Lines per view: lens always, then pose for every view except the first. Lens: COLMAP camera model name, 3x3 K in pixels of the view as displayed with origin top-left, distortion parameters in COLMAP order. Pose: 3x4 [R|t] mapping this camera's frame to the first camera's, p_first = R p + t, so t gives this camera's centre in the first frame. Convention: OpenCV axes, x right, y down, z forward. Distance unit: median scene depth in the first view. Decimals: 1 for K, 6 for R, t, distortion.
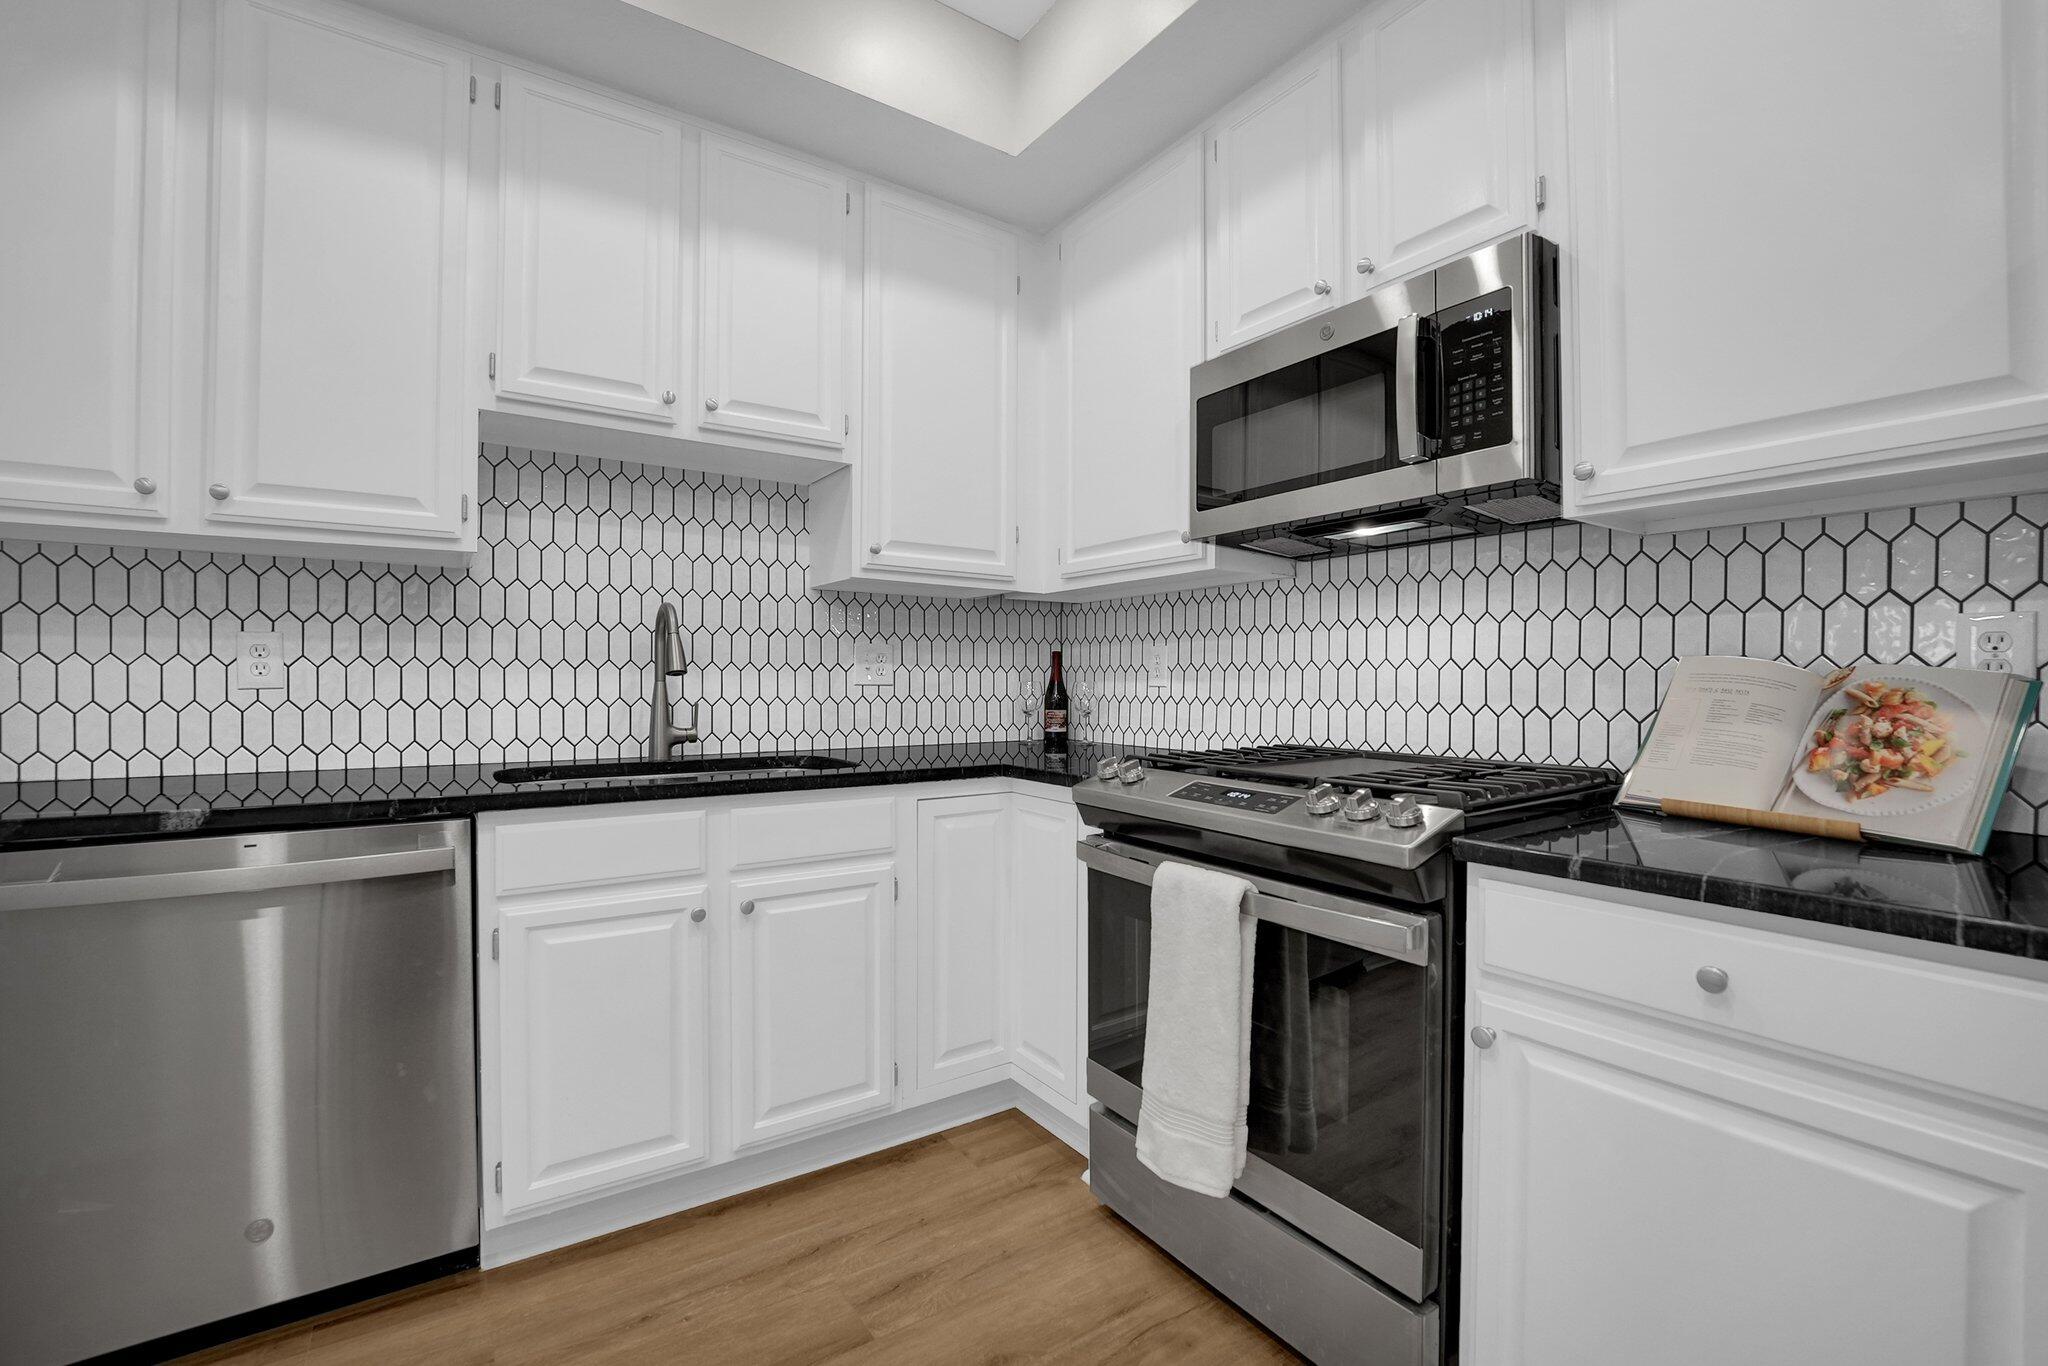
lens RADIAL K [[887.7, 0, 975.3], [0, 887.7, 670.9], [0, 0, 1]] dist [-0.026246, 0.001089]
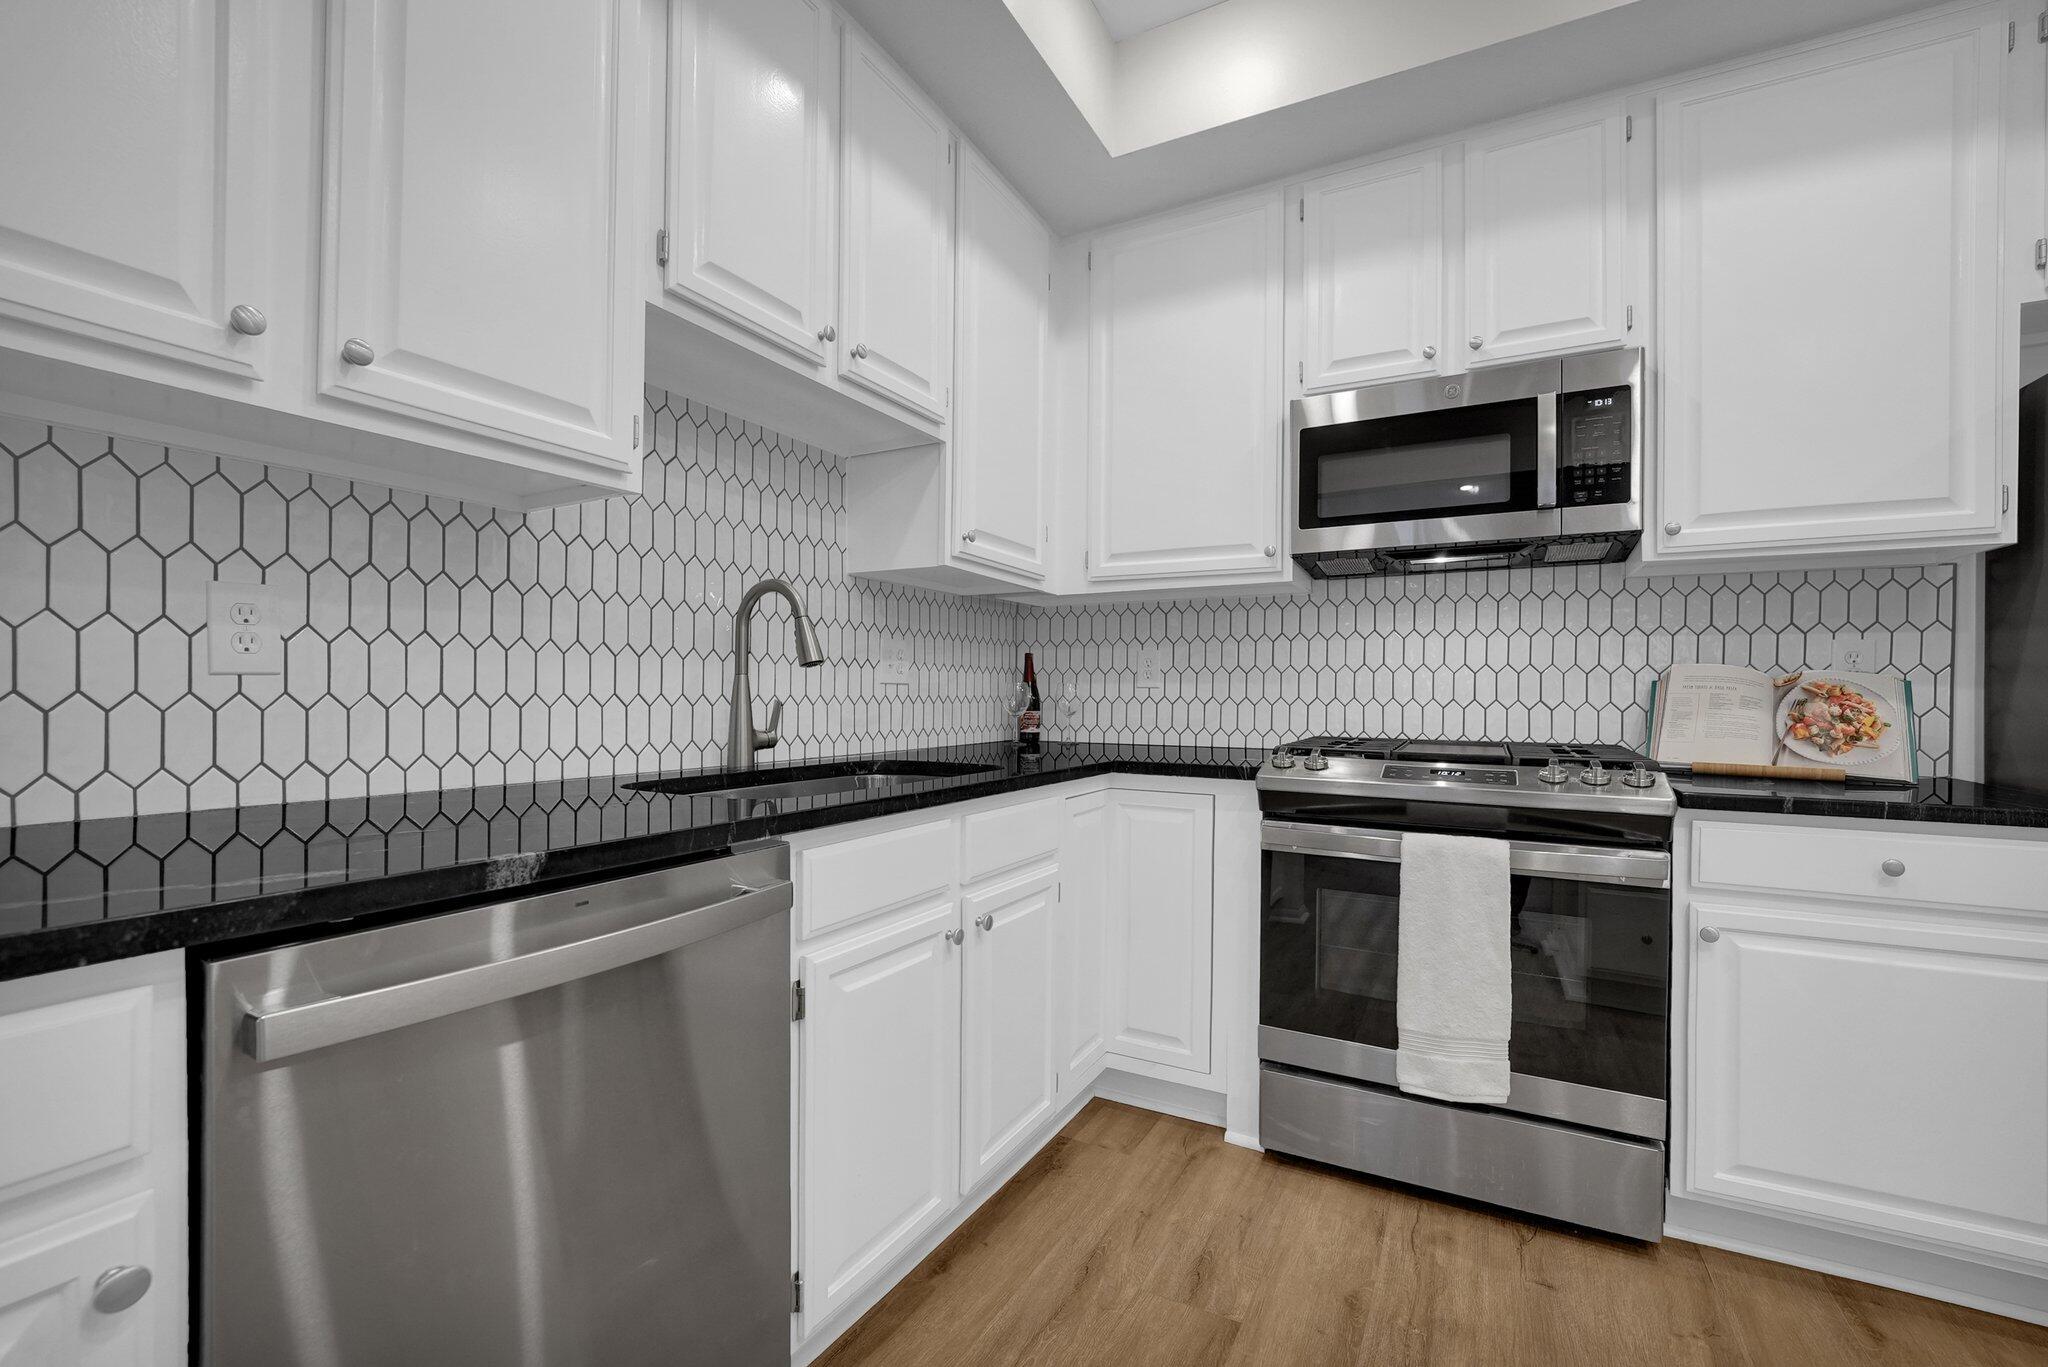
lens RADIAL K [[887.7, 0, 1014.9], [0, 887.7, 703.4], [0, 0, 1]] dist [-0.026246, 0.001089]
pose [[0.883652, -0.000050, 0.468144, -0.631354], [-0.010831, 0.999730, 0.020551, 0.023092], [-0.468018, -0.023230, 0.883413, 0.185937]]
